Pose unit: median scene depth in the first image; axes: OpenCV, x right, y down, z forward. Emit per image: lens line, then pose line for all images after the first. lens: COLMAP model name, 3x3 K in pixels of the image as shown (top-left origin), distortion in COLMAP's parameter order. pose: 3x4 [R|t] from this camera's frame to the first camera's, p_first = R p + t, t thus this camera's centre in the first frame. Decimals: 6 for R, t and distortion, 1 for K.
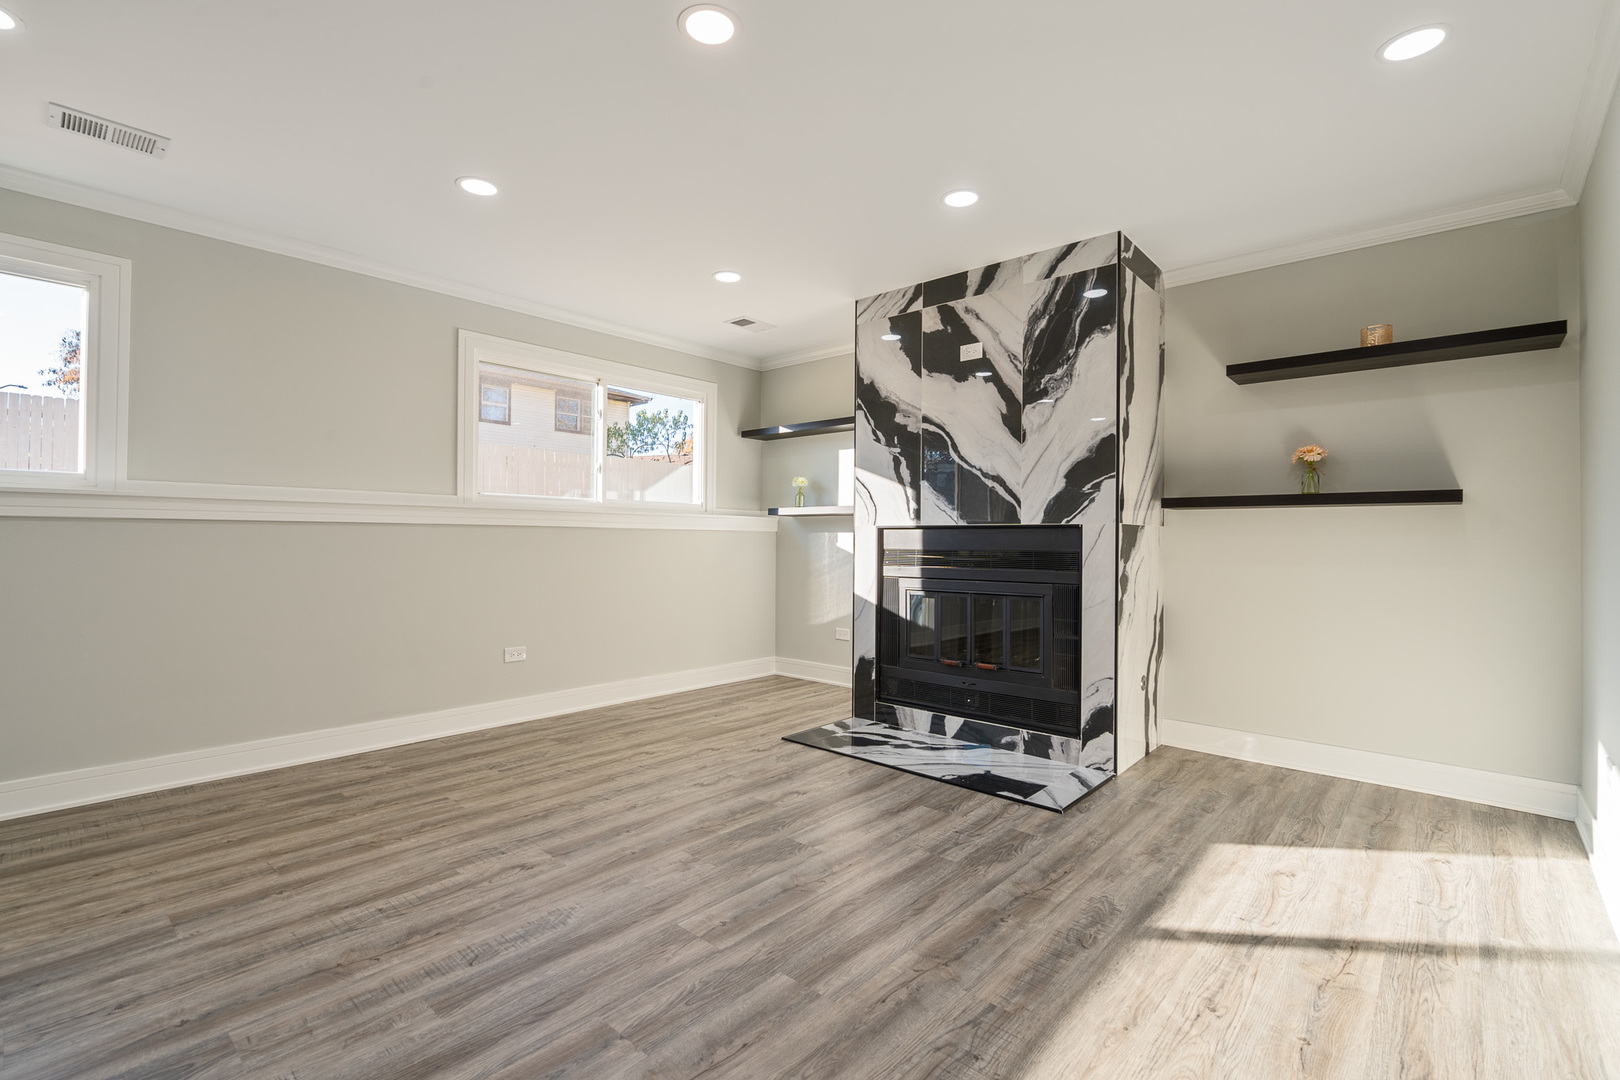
lens RADIAL K [[727.0, 0, 808.4], [0, 727.0, 535.4], [0, 0, 1]] dist [-0.004295, 0.001224]
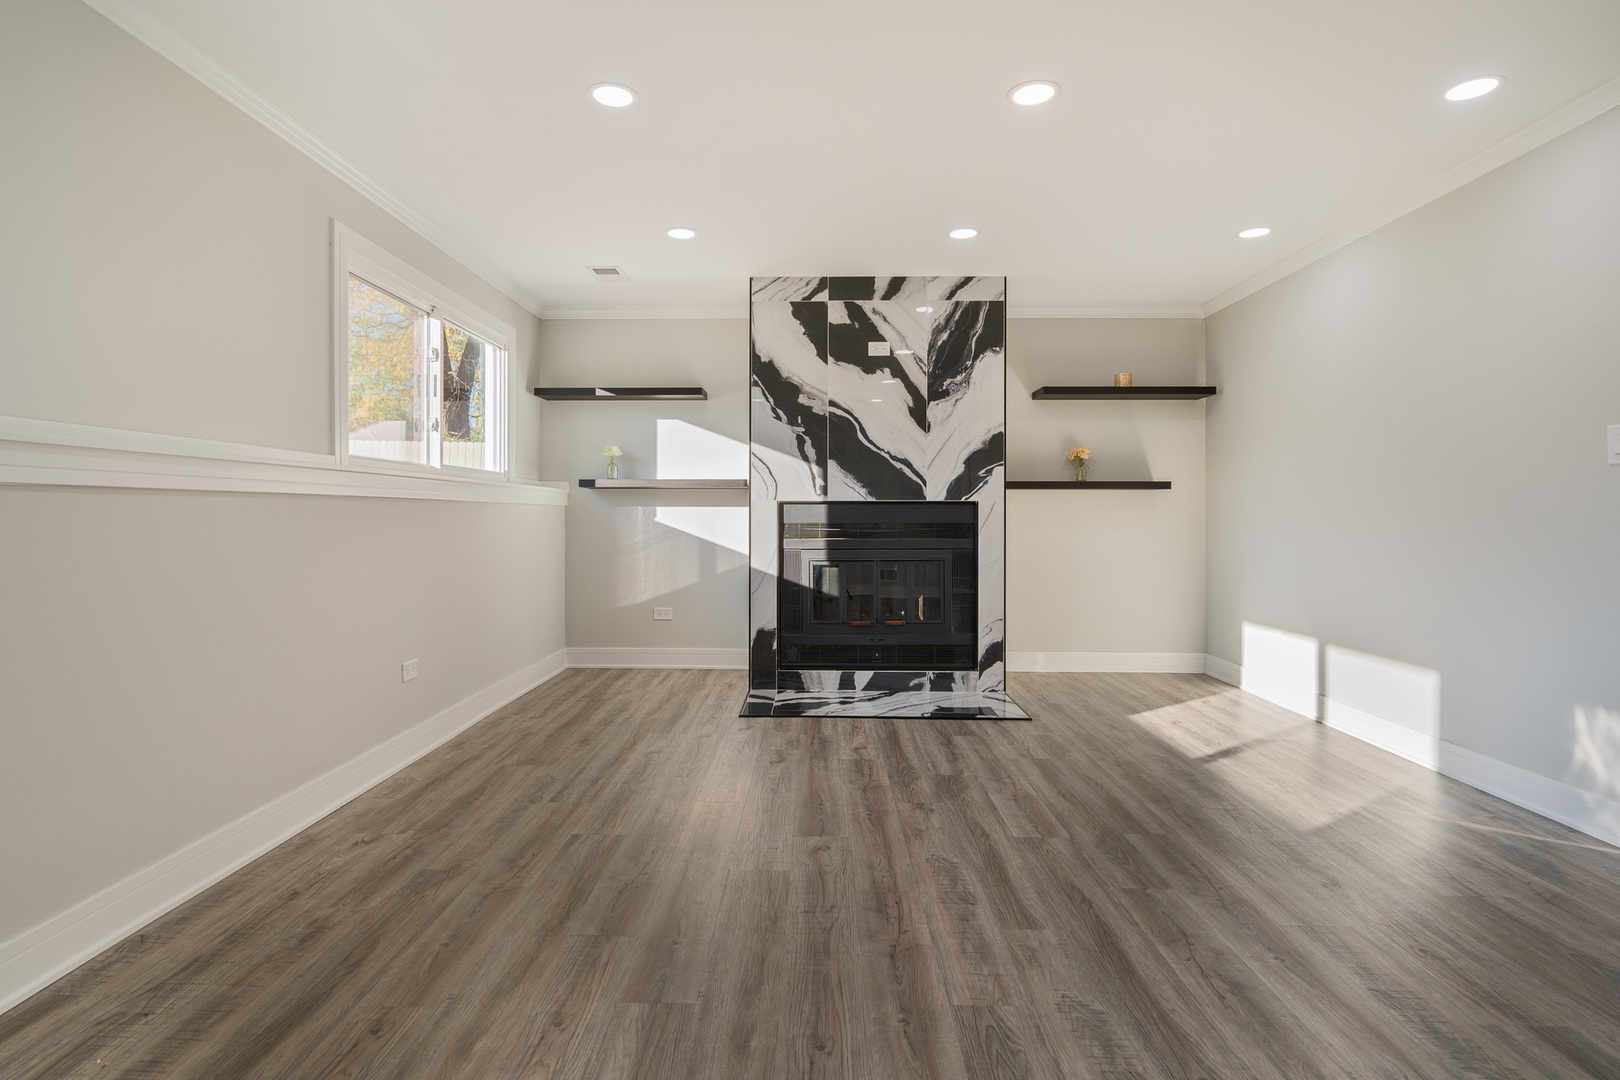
lens RADIAL K [[802.0, 0, 807.5], [0, 802.0, 513.3], [0, 0, 1]] dist [0.001596, 0.000152]
pose [[0.762250, -0.005799, 0.647257, -0.692352], [0.000888, 0.999968, 0.007912, -0.004866], [-0.647282, -0.005456, 0.762231, 0.114877]]
